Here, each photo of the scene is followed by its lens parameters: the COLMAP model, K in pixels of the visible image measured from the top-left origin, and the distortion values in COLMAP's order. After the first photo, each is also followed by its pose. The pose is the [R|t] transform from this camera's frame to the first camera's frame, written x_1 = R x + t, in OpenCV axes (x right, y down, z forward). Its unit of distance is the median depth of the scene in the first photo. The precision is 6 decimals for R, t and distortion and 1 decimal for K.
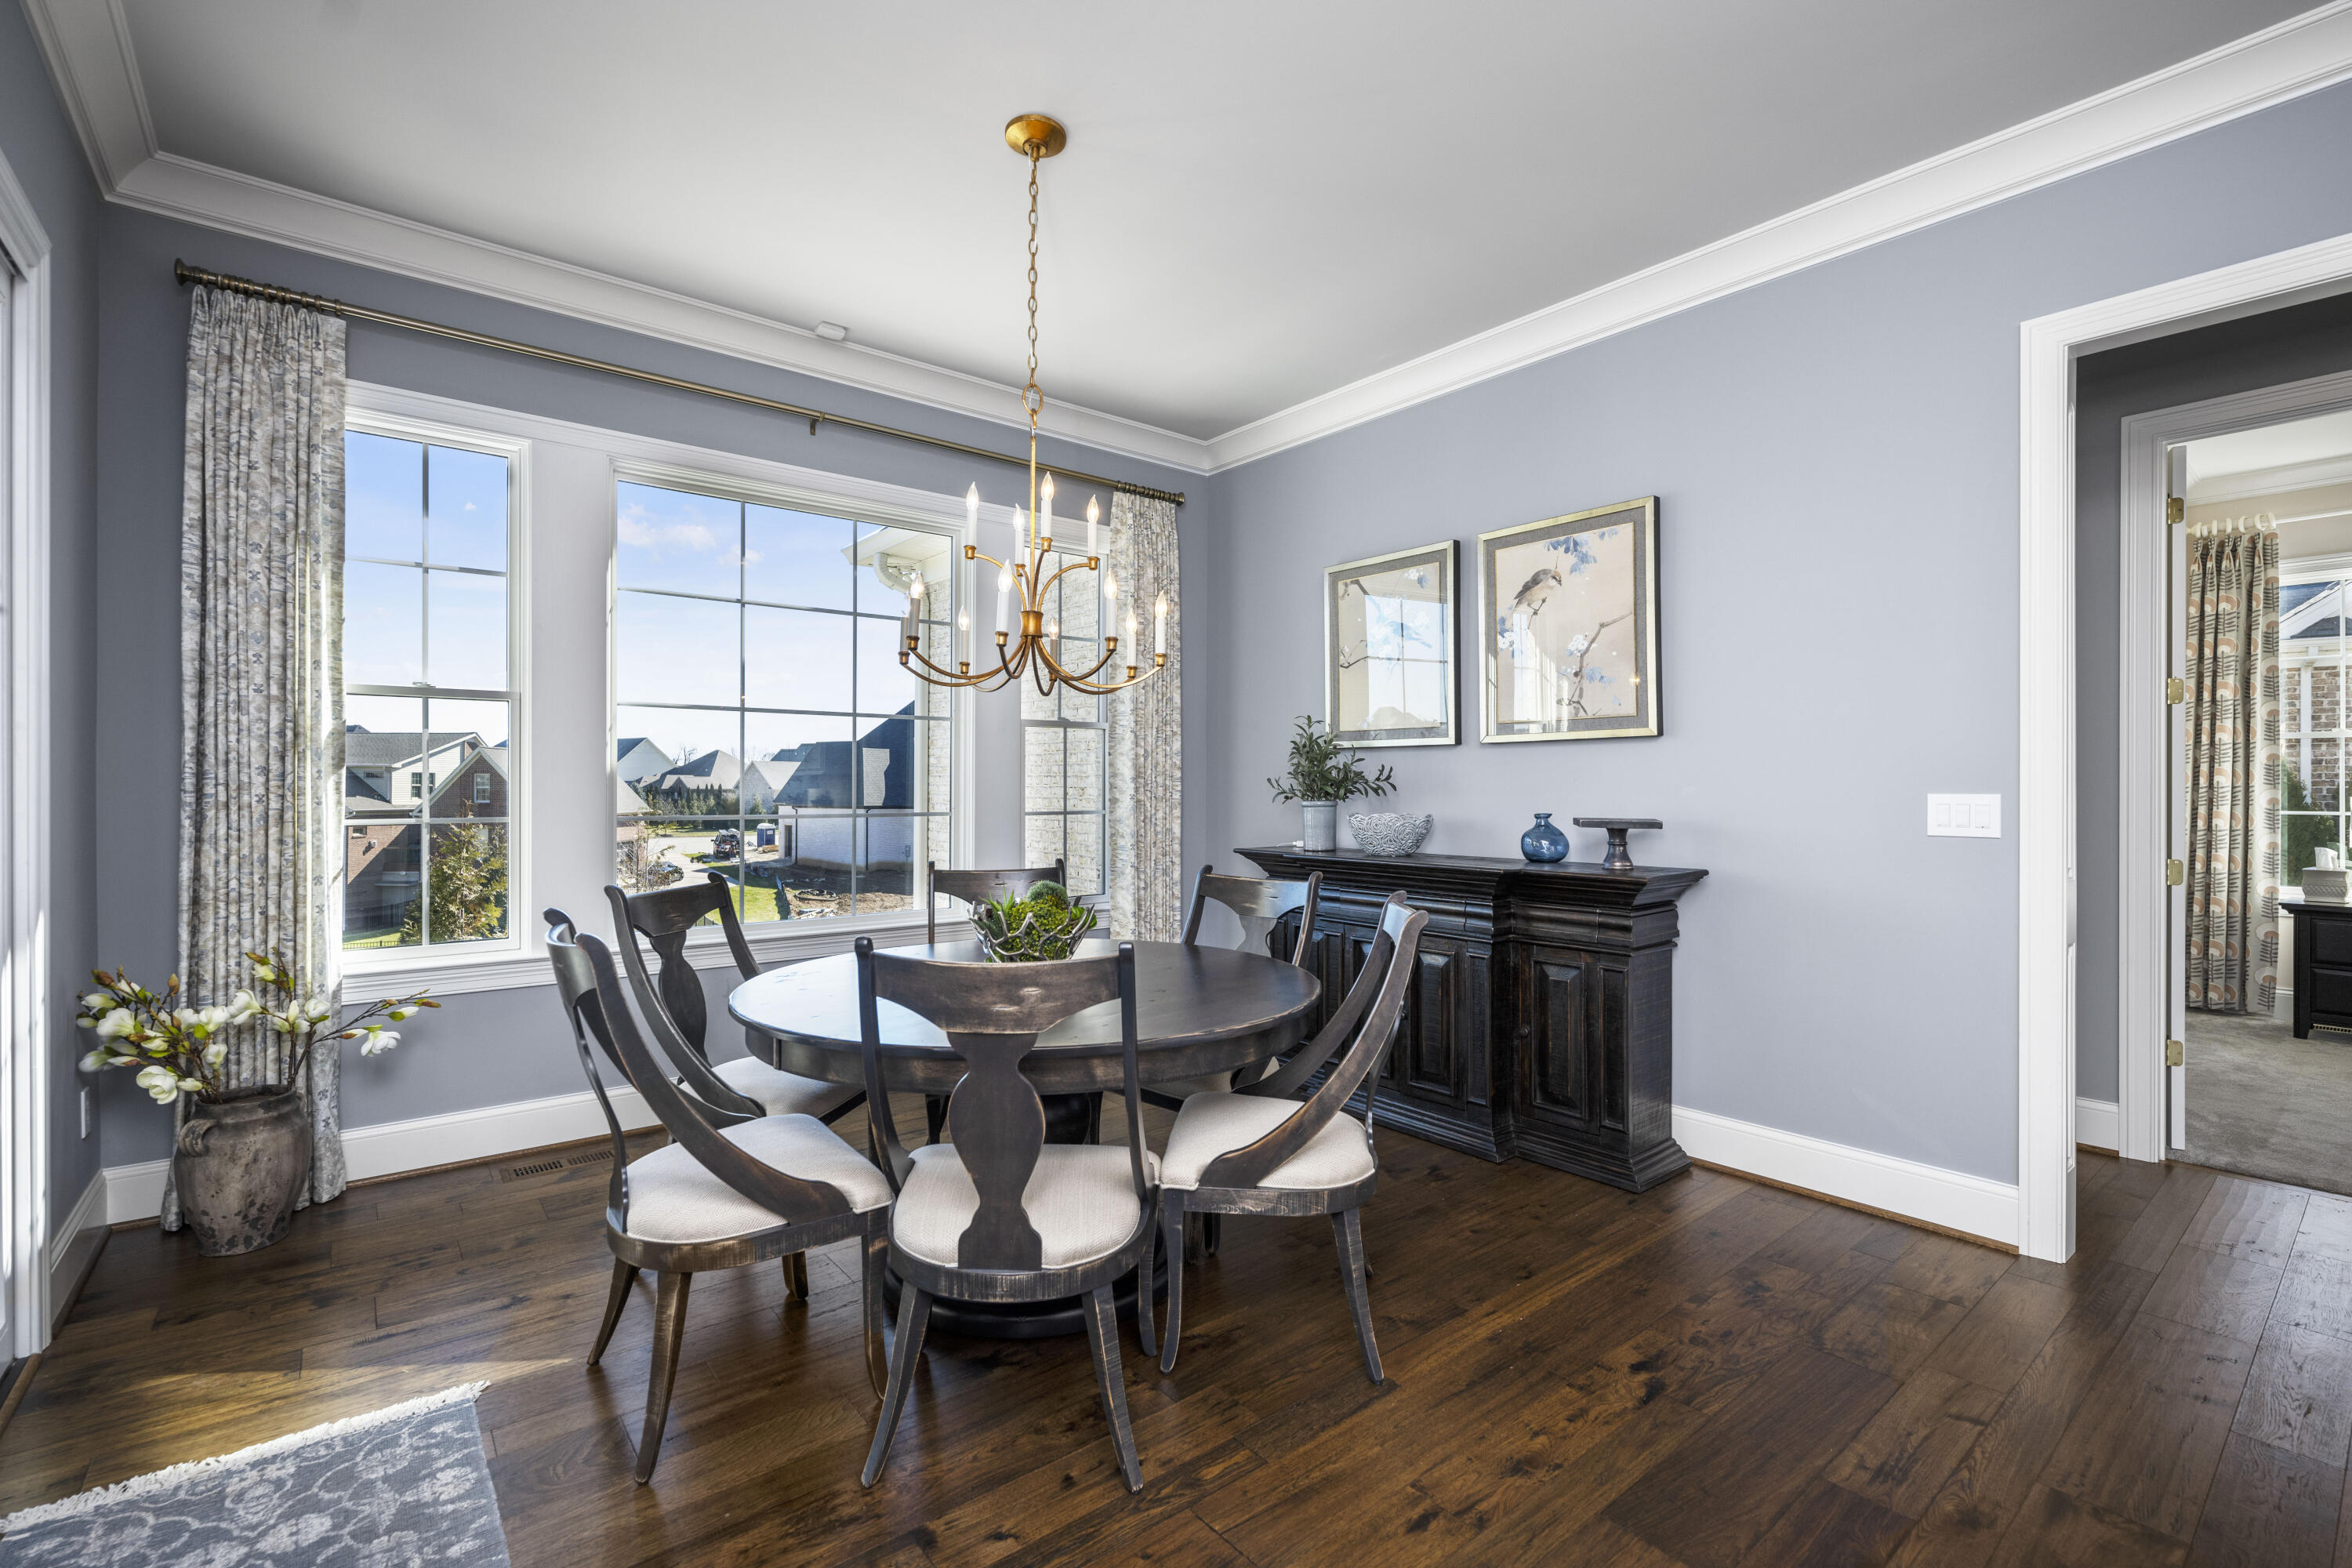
lens RADIAL K [[990.4, 0, 1148.0], [0, 990.4, 773.2], [0, 0, 1]] dist [-0.002949, 0.000186]
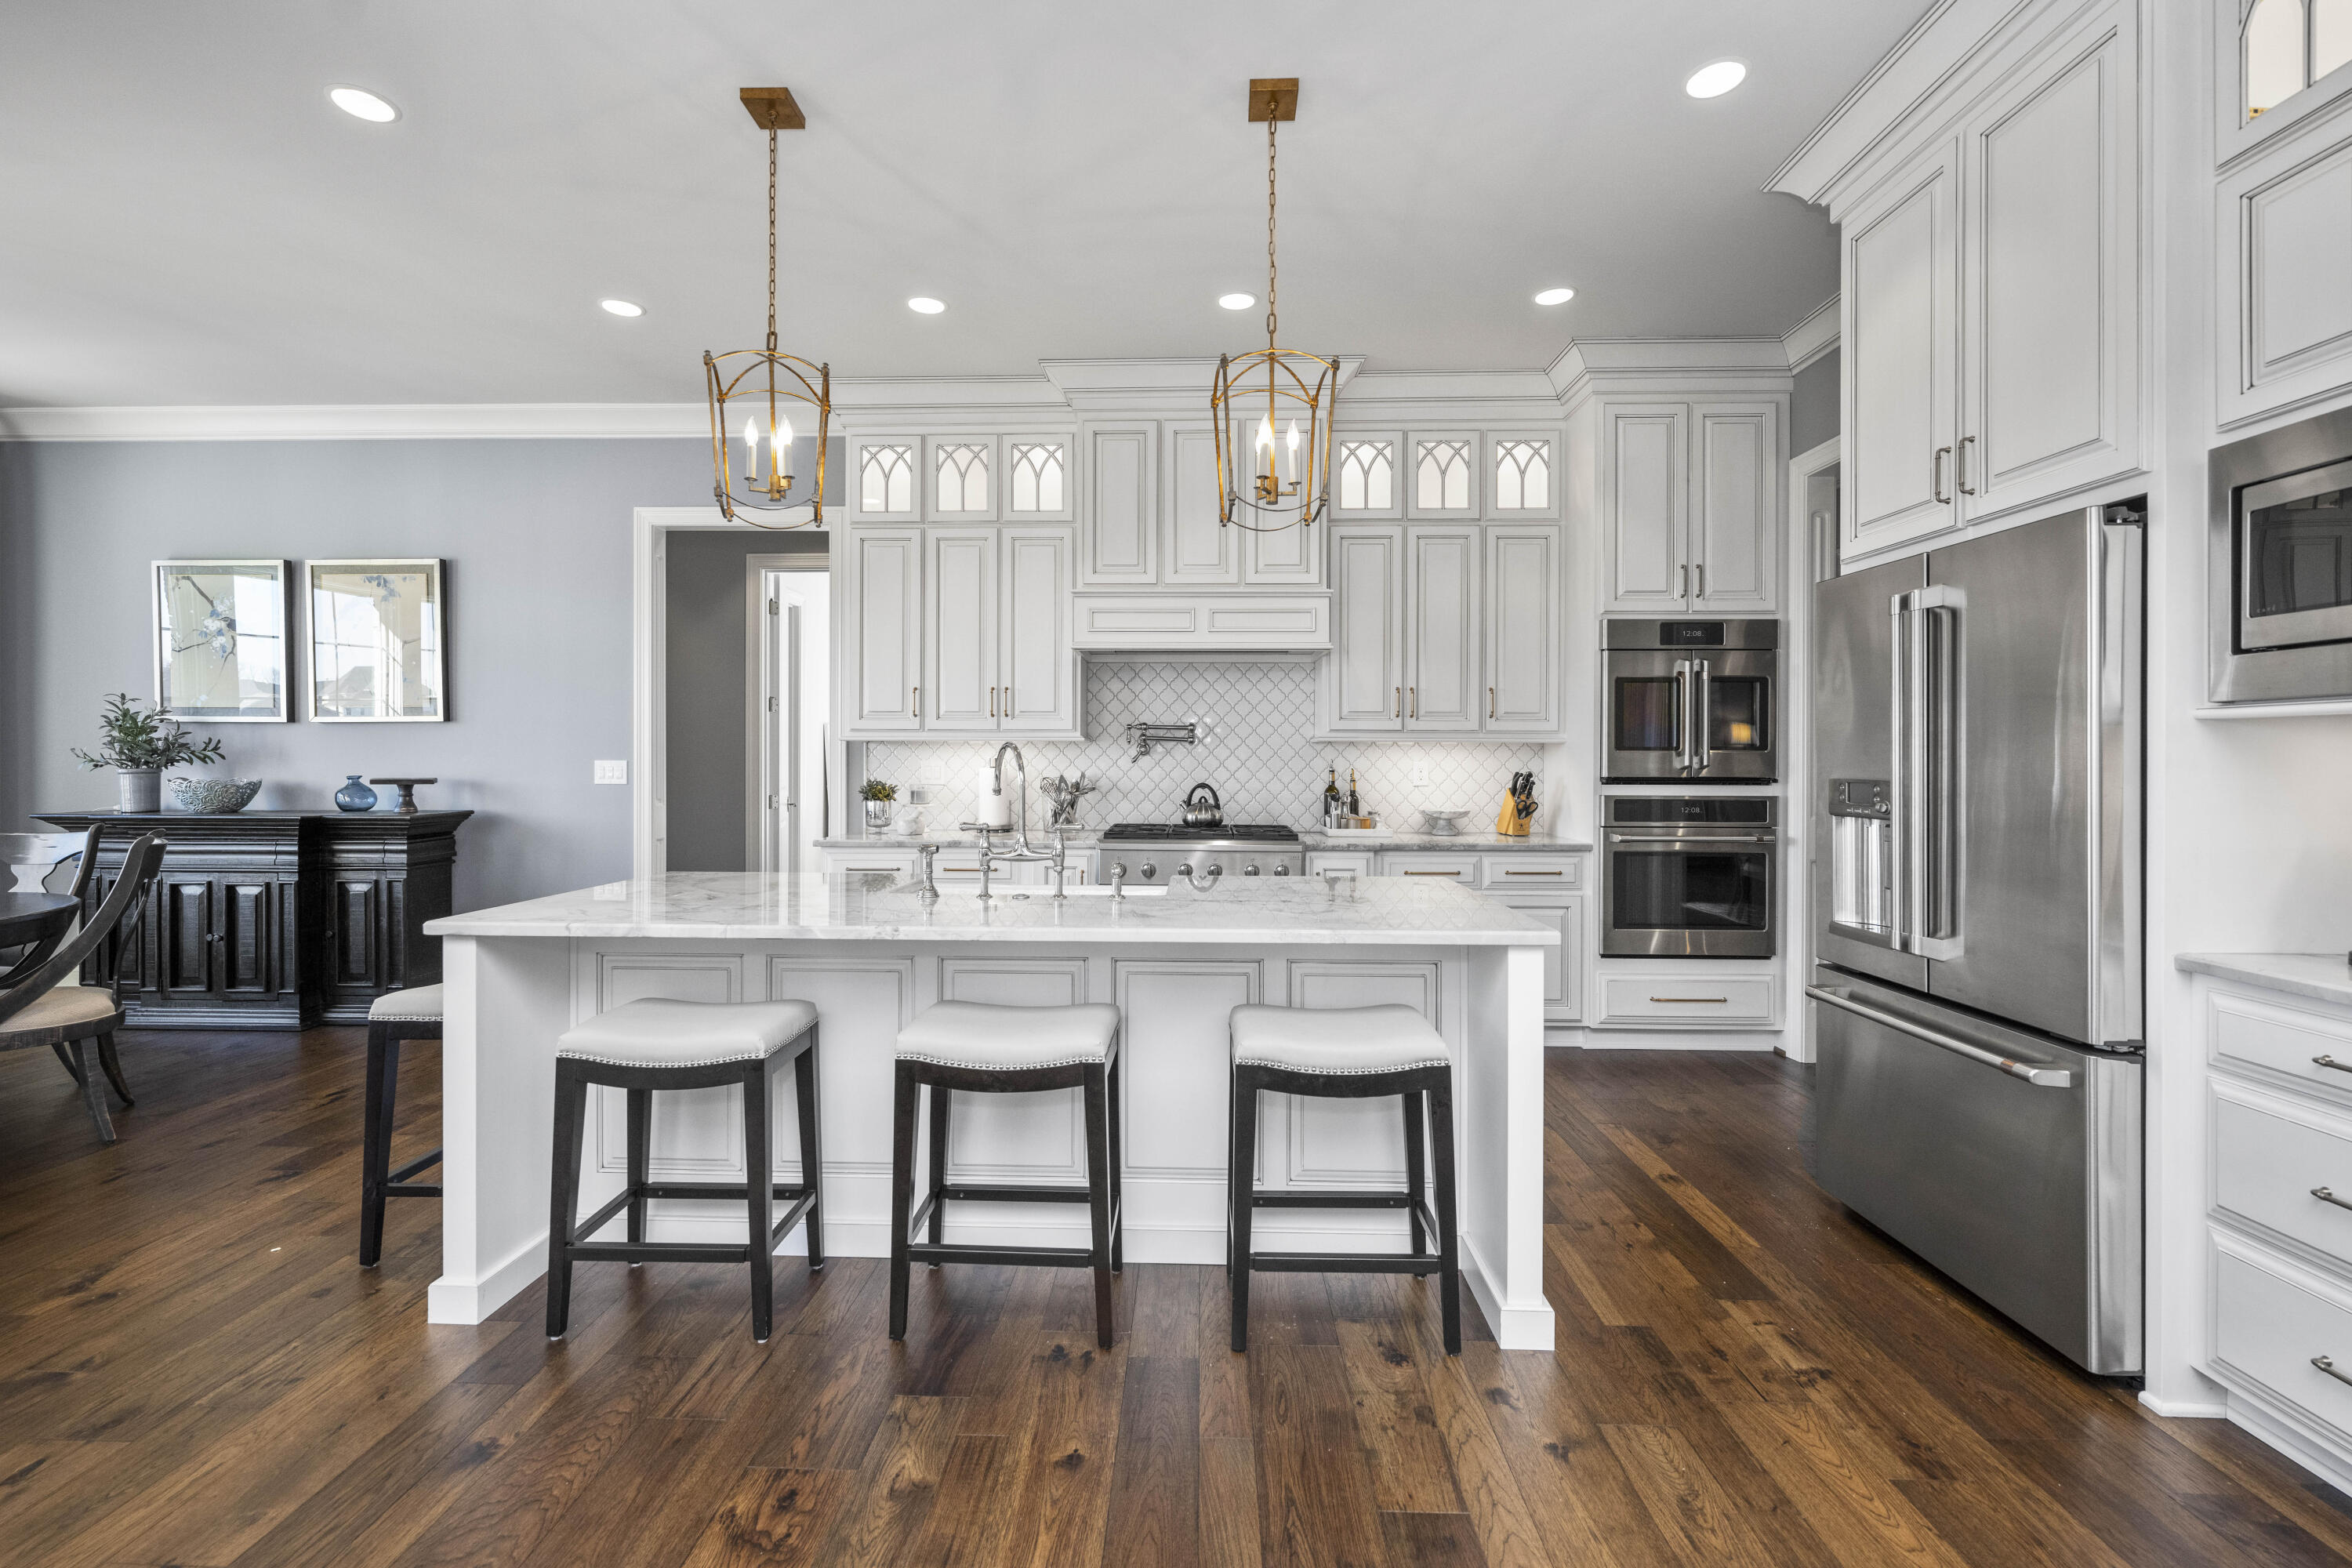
lens RADIAL K [[990.4, 0, 1173.4], [0, 990.4, 764.2], [0, 0, 1]] dist [-0.002949, 0.000186]
pose [[0.648216, -0.006799, 0.761426, 0.099226], [-0.011046, 0.999771, 0.018332, -0.013900], [-0.761376, -0.020294, 0.647993, -0.817952]]
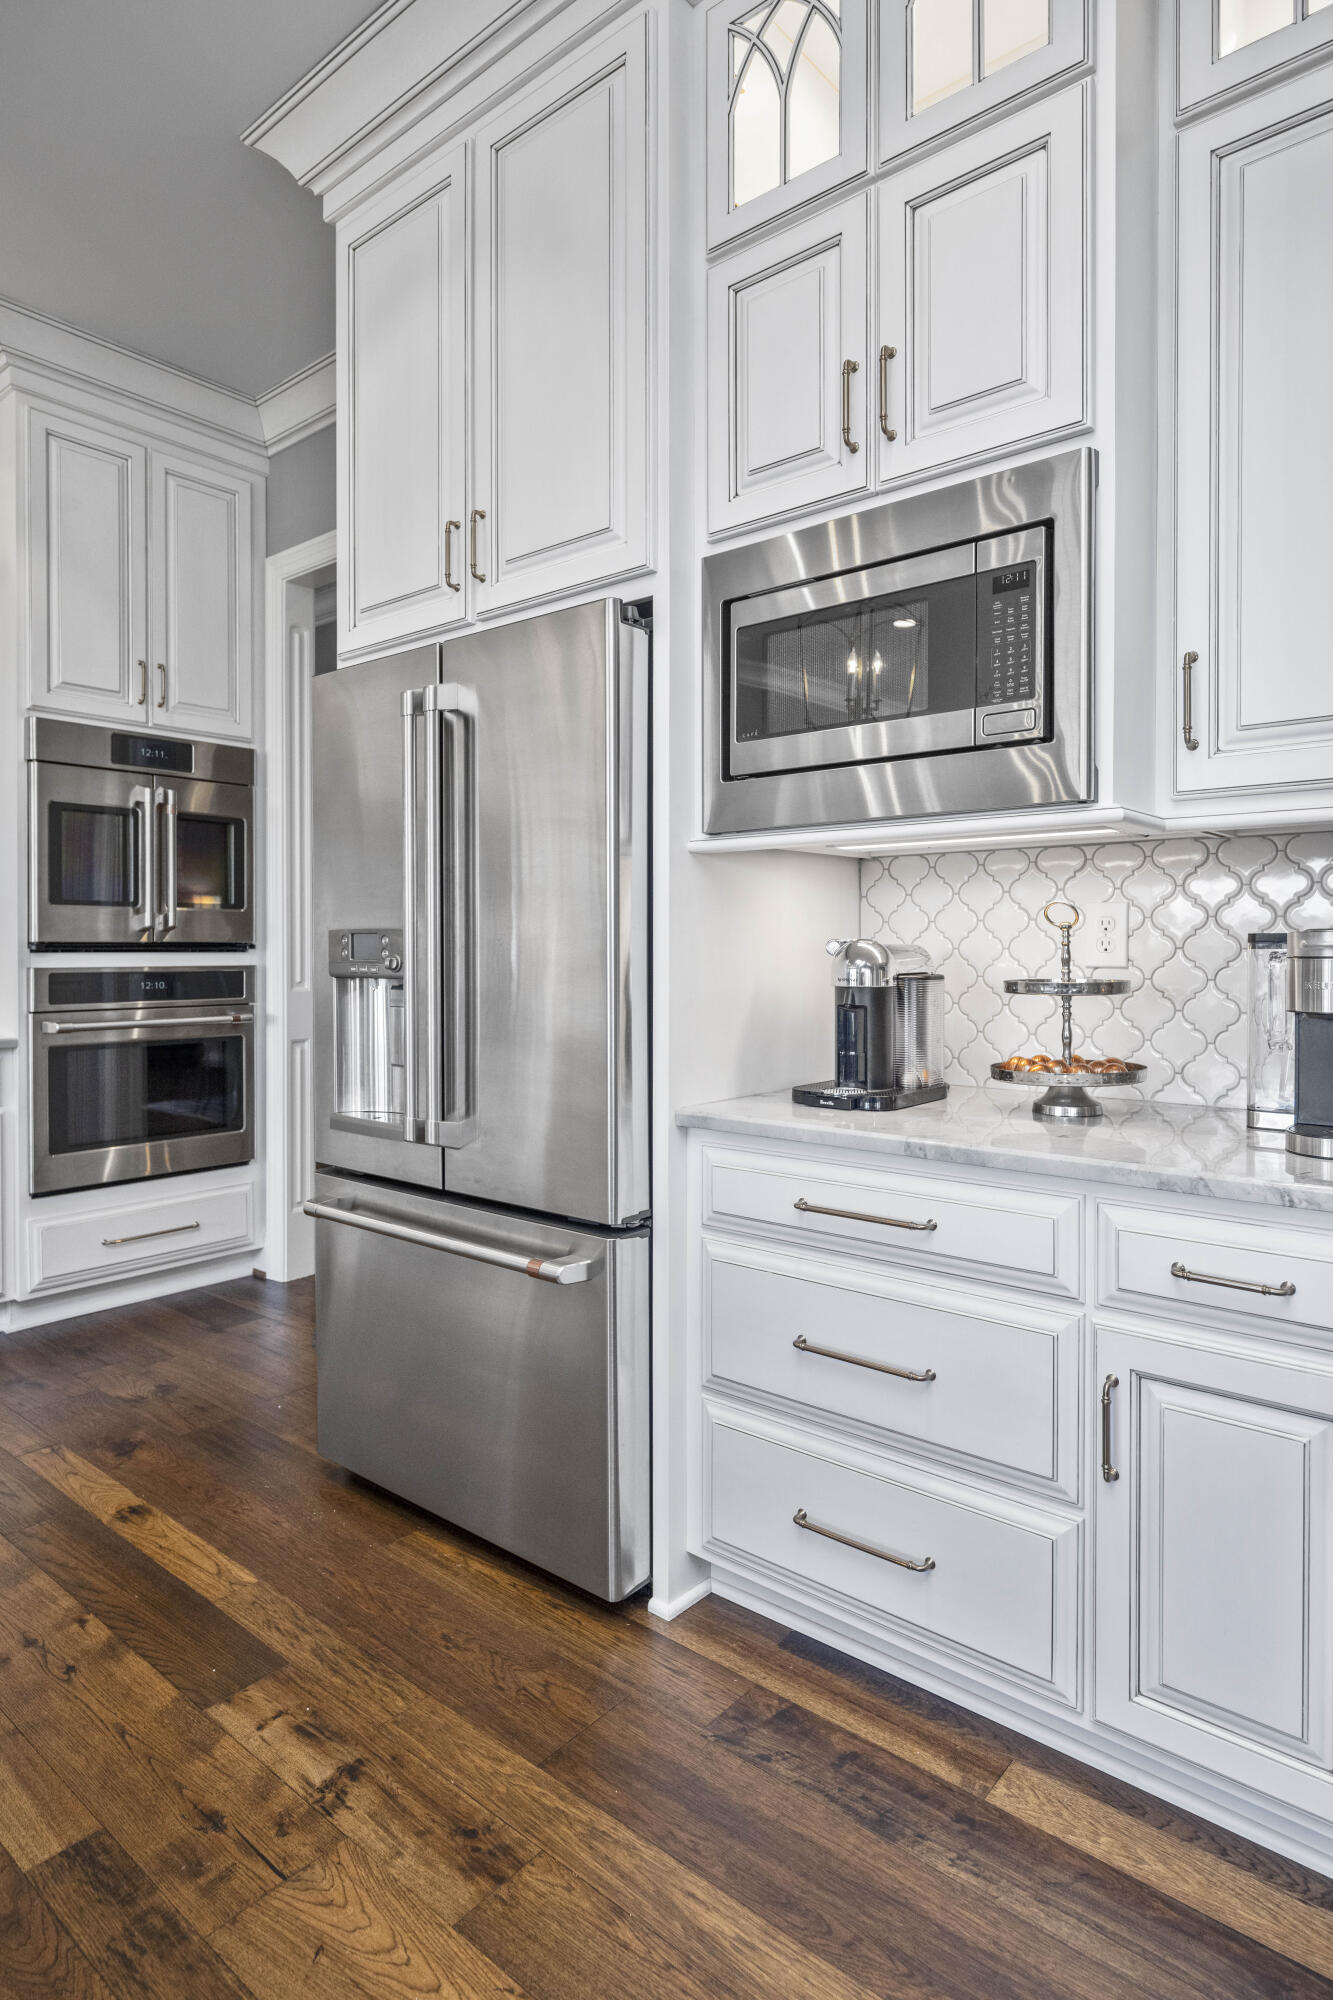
lens RADIAL K [[1114.9, 0, 634.9], [0, 1114.9, 963.4], [0, 0, 1]] dist [-0.000382, 0.001795]
pose [[-0.188339, -0.017689, 0.981945, 0.343051], [-0.018624, 0.999722, 0.014437, 0.015485], [-0.981927, -0.015568, -0.188616, -0.756964]]
